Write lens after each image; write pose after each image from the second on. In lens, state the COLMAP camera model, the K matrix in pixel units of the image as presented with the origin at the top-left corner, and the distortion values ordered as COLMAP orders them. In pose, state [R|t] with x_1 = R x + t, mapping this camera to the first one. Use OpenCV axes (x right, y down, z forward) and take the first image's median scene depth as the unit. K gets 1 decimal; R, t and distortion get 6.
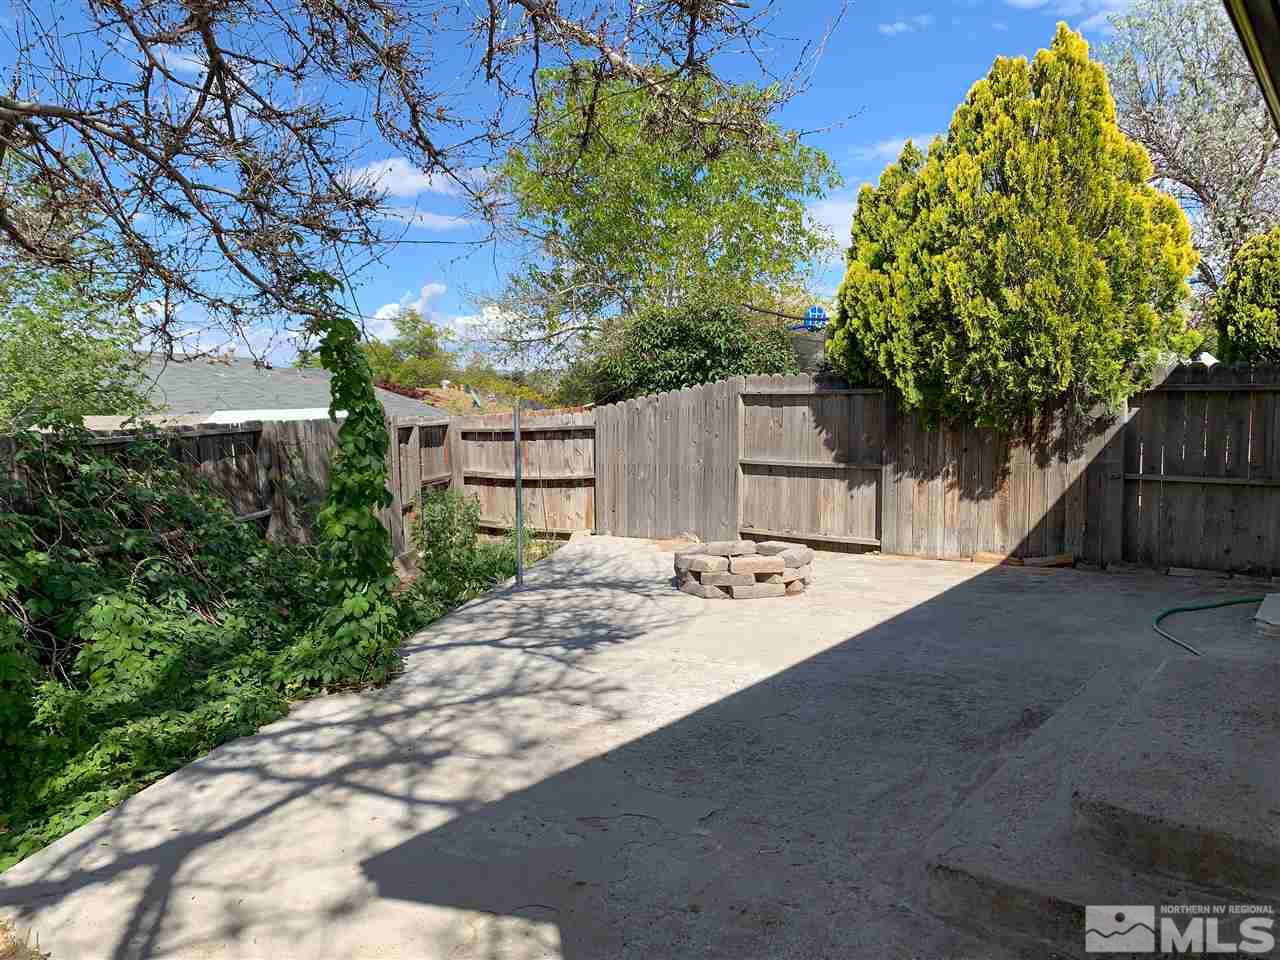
lens RADIAL K [[1003.1, 0, 654.1], [0, 1003.1, 479.5], [0, 0, 1]] dist [0.041607, -0.090075]
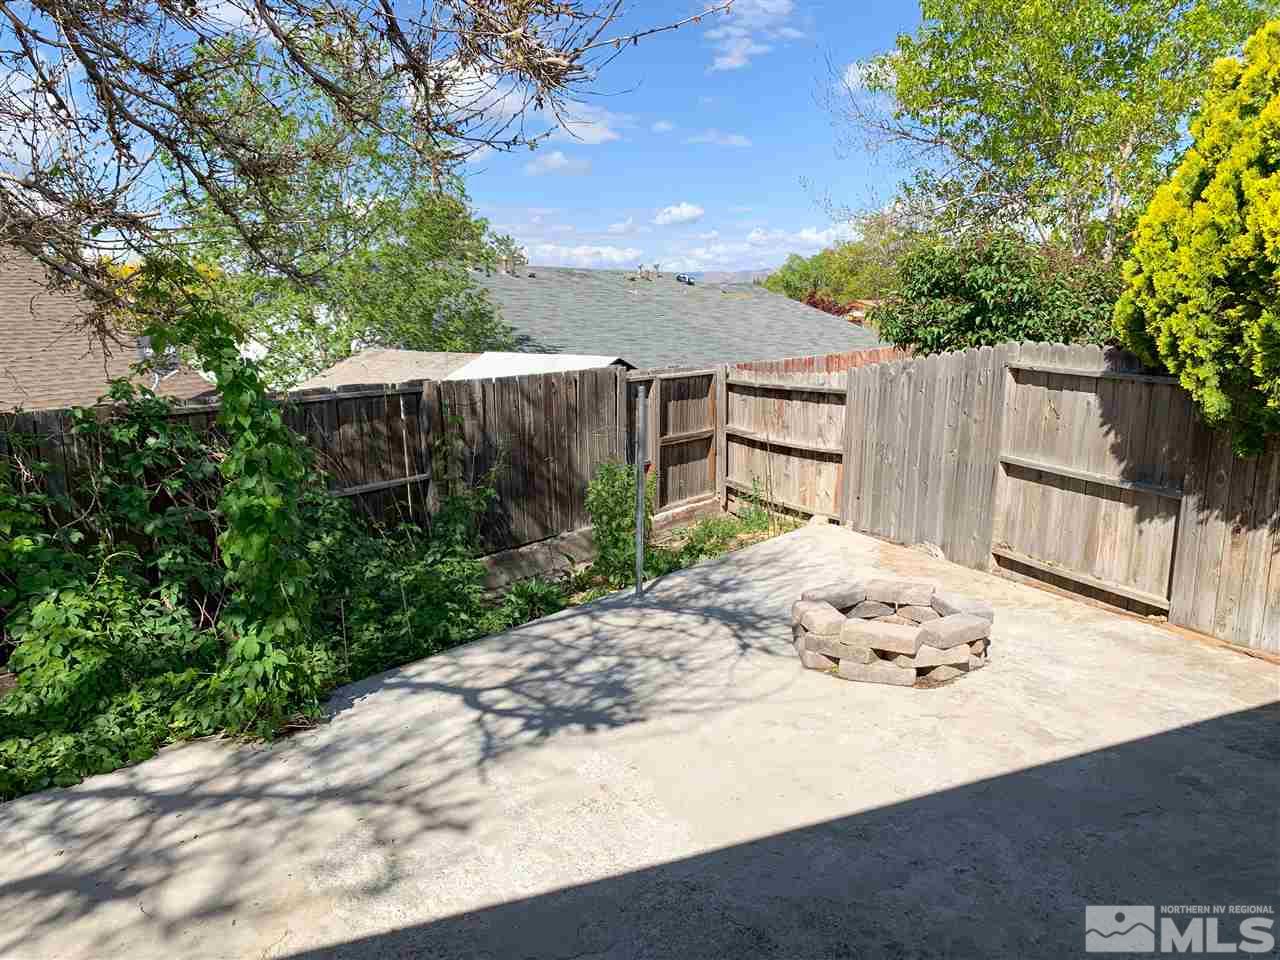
lens RADIAL K [[1003.1, 0, 625.1], [0, 1003.1, 488.3], [0, 0, 1]] dist [0.041607, -0.090075]
pose [[0.871732, 0.109798, -0.477523, 0.215210], [-0.059076, 0.991012, 0.120021, -0.074054], [0.486409, -0.076416, 0.870383, 0.231682]]
